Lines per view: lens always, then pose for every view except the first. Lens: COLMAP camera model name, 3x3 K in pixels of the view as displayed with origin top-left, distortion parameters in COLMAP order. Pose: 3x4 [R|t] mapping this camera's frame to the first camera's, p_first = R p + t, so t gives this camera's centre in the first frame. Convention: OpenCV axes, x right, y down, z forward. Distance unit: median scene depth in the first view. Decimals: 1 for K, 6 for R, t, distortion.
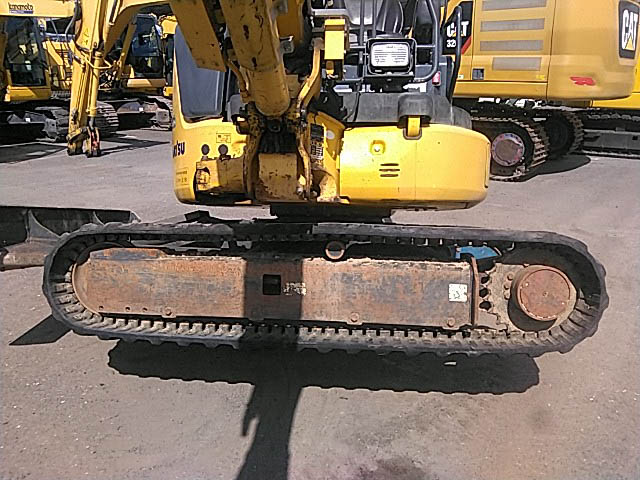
lens RADIAL K [[534.5, 0, 320.0], [0, 534.5, 240.0], [0, 0, 1]] dist [0.100153, -0.333449]
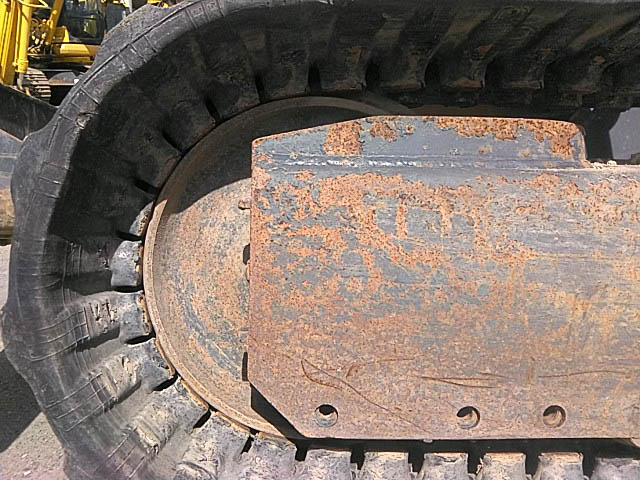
lens RADIAL K [[498.7, 0, 320.0], [0, 498.7, 240.0], [0, 0, 1]] dist [0.000750, 0.005492]
pose [[0.987563, -0.011365, 0.156810, -0.114579], [0.010040, 0.999907, 0.009242, 0.015813], [-0.156901, -0.007553, 0.987585, 0.215110]]
